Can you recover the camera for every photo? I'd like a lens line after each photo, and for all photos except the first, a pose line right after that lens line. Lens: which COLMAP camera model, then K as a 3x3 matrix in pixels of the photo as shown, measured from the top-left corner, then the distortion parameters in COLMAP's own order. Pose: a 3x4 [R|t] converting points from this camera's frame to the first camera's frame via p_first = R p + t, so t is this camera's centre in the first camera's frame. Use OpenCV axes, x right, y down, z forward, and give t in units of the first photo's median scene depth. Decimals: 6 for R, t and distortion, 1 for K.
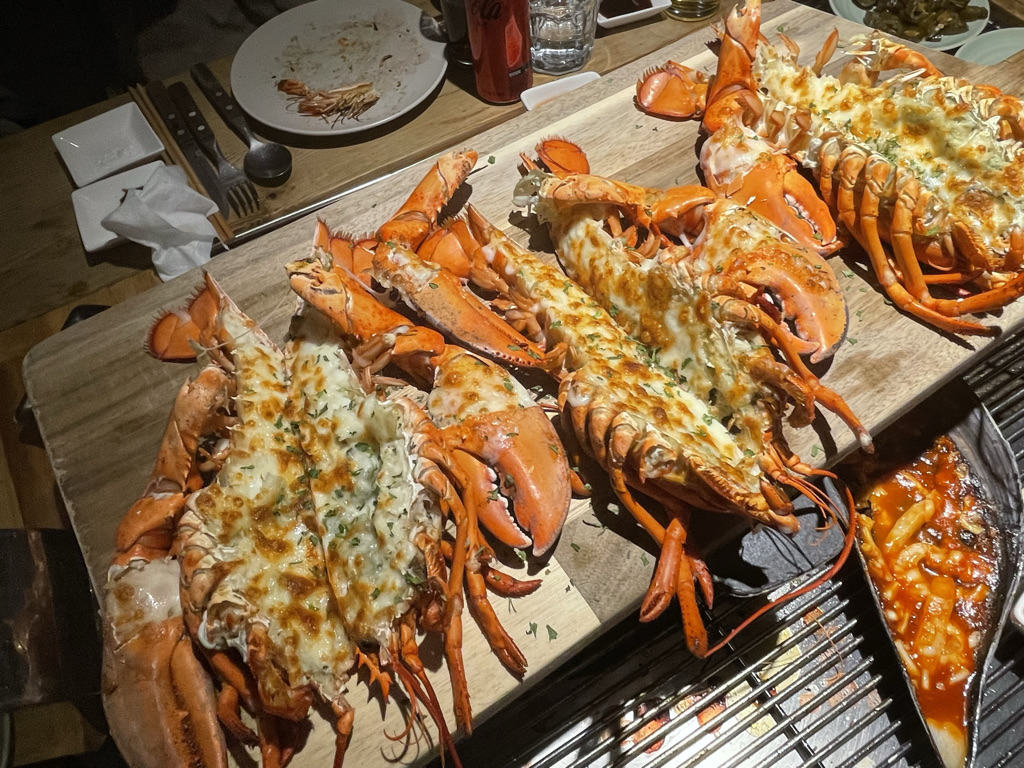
lens RADIAL K [[680.0, 0, 509.7], [0, 680.0, 381.0], [0, 0, 1]] dist [-0.004958, -0.001578]
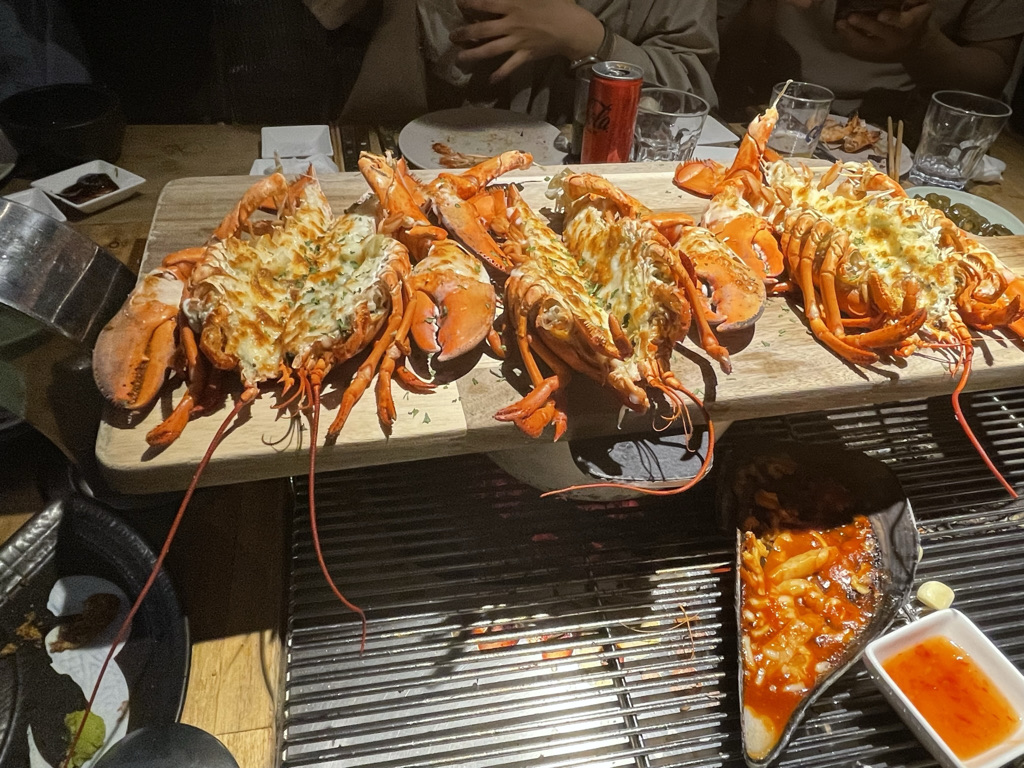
lens RADIAL K [[680.0, 0, 514.2], [0, 680.0, 391.7], [0, 0, 1]] dist [-0.004958, -0.001578]
pose [[0.931980, 0.317277, -0.175351, 0.327101], [-0.353397, 0.902961, -0.244482, 0.456718], [0.080767, 0.289821, 0.953667, -0.139141]]
